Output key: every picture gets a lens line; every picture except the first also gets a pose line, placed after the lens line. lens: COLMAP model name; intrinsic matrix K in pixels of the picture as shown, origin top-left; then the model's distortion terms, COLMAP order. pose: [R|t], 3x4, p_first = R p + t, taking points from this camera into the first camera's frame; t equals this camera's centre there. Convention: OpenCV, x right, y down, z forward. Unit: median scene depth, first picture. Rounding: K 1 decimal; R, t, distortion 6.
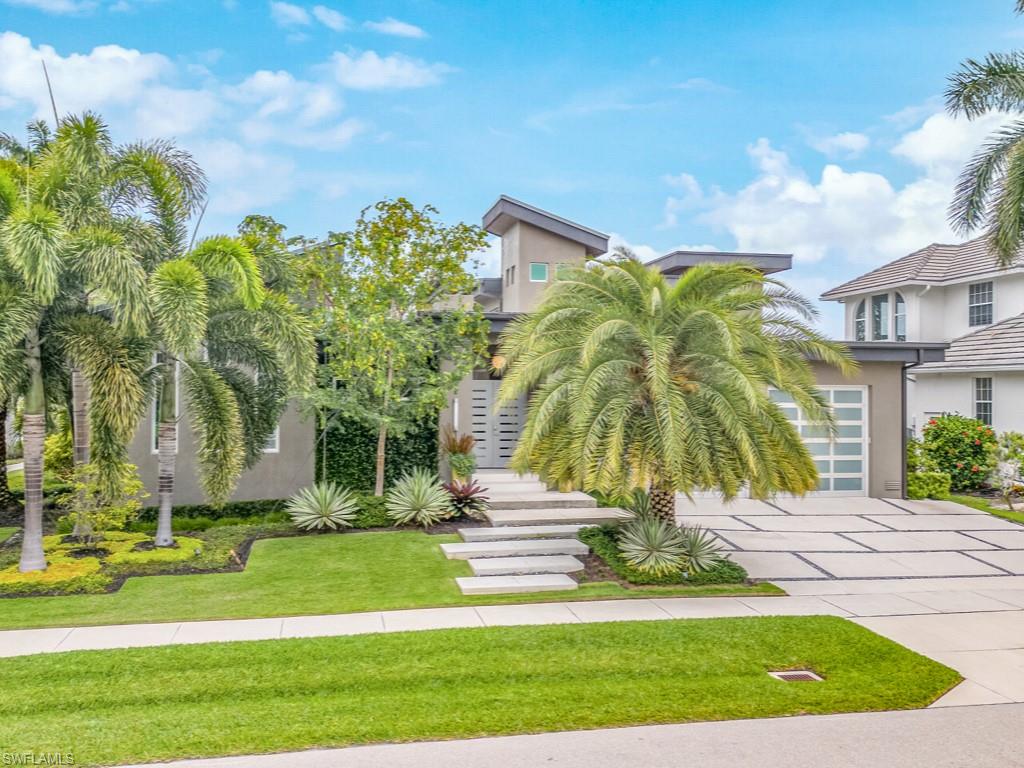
lens RADIAL K [[913.9, 0, 516.6], [0, 913.9, 401.0], [0, 0, 1]] dist [0.119888, -0.215701]
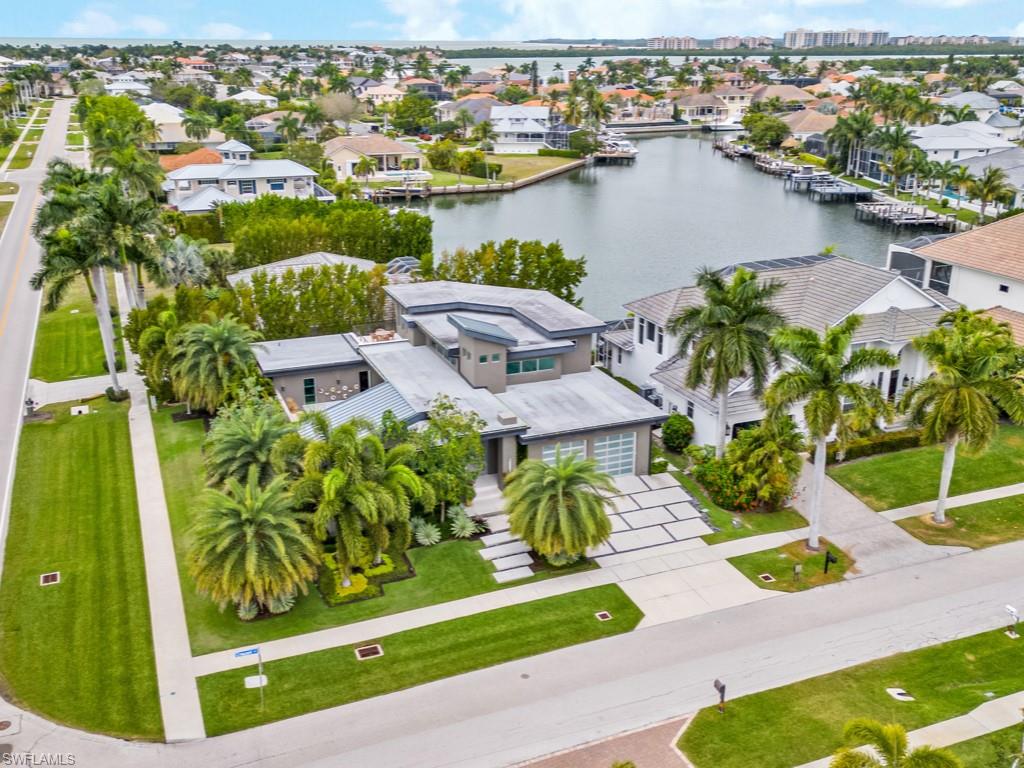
lens RADIAL K [[913.9, 0, 516.6], [0, 913.9, 401.0], [0, 0, 1]] dist [0.119888, -0.215701]
pose [[0.981217, -0.069423, 0.179984, -0.444223], [0.001846, 0.936336, 0.351099, -1.255526], [-0.192899, -0.344172, 0.918877, -1.415120]]
